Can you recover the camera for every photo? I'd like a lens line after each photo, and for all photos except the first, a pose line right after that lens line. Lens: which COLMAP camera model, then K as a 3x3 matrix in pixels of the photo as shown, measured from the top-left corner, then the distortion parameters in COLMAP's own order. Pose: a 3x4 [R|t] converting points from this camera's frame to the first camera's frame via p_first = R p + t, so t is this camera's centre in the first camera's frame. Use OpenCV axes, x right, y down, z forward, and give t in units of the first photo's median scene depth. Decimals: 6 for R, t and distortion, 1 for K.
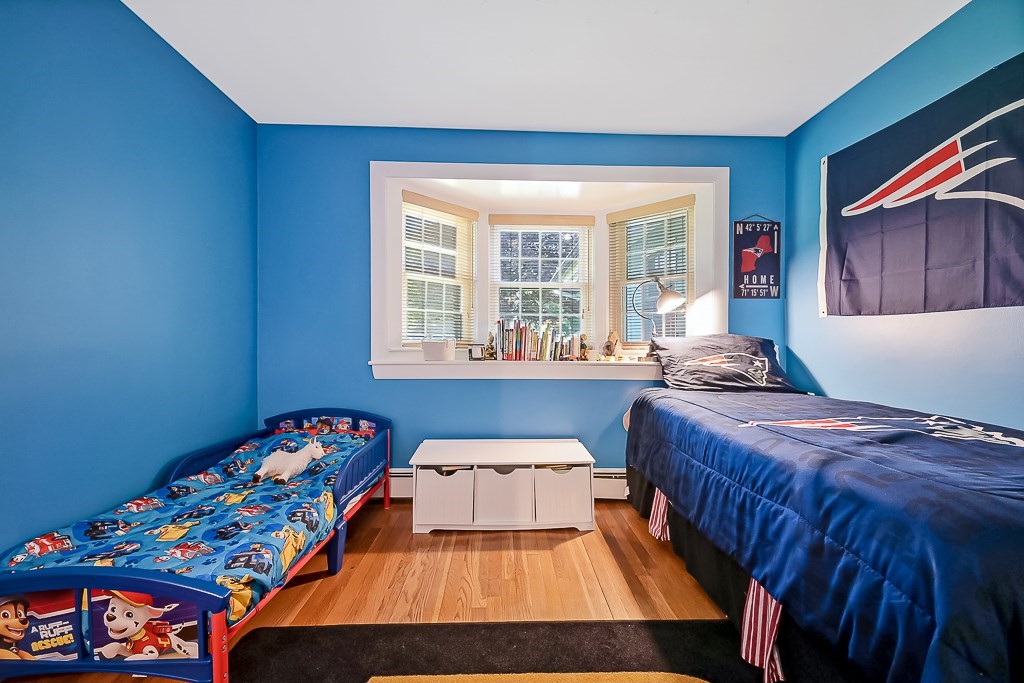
lens RADIAL K [[436.7, 0, 513.8], [0, 436.7, 335.4], [0, 0, 1]] dist [0.010558, 0.000194]
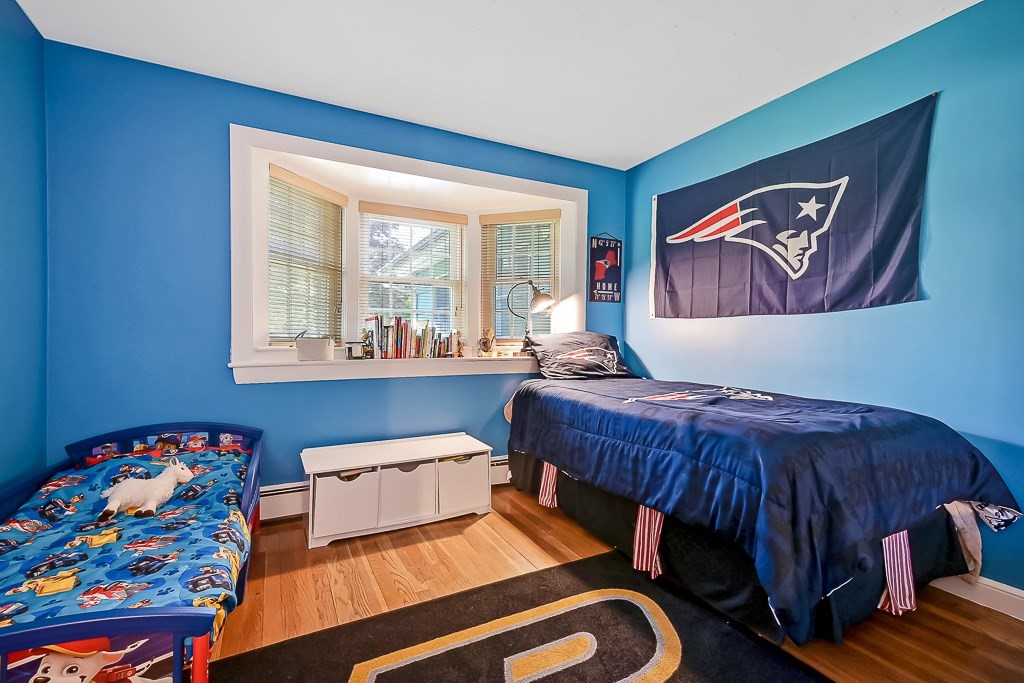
lens RADIAL K [[466.5, 0, 552.6], [0, 466.5, 340.8], [0, 0, 1]] dist [0.022883, 0.000199]
pose [[0.886681, -0.007440, 0.462322, -0.234716], [-0.001769, 0.999809, 0.019482, -0.003653], [-0.462379, -0.018092, 0.886498, -0.103396]]
